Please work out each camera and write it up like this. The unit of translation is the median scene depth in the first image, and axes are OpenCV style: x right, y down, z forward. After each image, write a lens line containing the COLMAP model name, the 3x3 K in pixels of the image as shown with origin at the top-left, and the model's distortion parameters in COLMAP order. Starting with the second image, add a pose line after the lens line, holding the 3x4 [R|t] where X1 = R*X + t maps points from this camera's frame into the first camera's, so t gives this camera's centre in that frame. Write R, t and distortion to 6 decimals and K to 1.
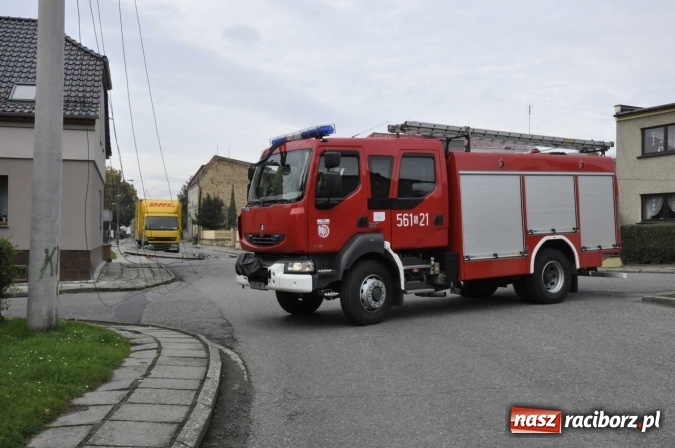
lens RADIAL K [[736.7, 0, 337.5], [0, 736.7, 224.0], [0, 0, 1]] dist [0.043902, 0.029670]
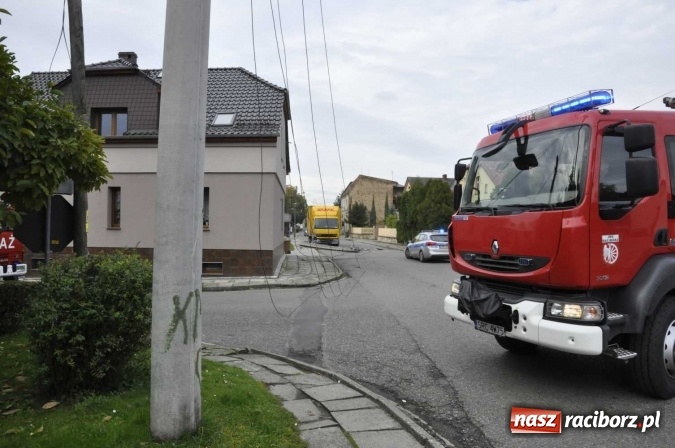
lens RADIAL K [[480.2, 0, 337.5], [0, 480.2, 224.0], [0, 0, 1]] dist [-0.076984, 0.002280]
pose [[0.980096, -0.000717, -0.198522, -0.052622], [0.001878, 0.999982, 0.005660, -0.005804], [0.198514, -0.005920, 0.980080, 0.175410]]
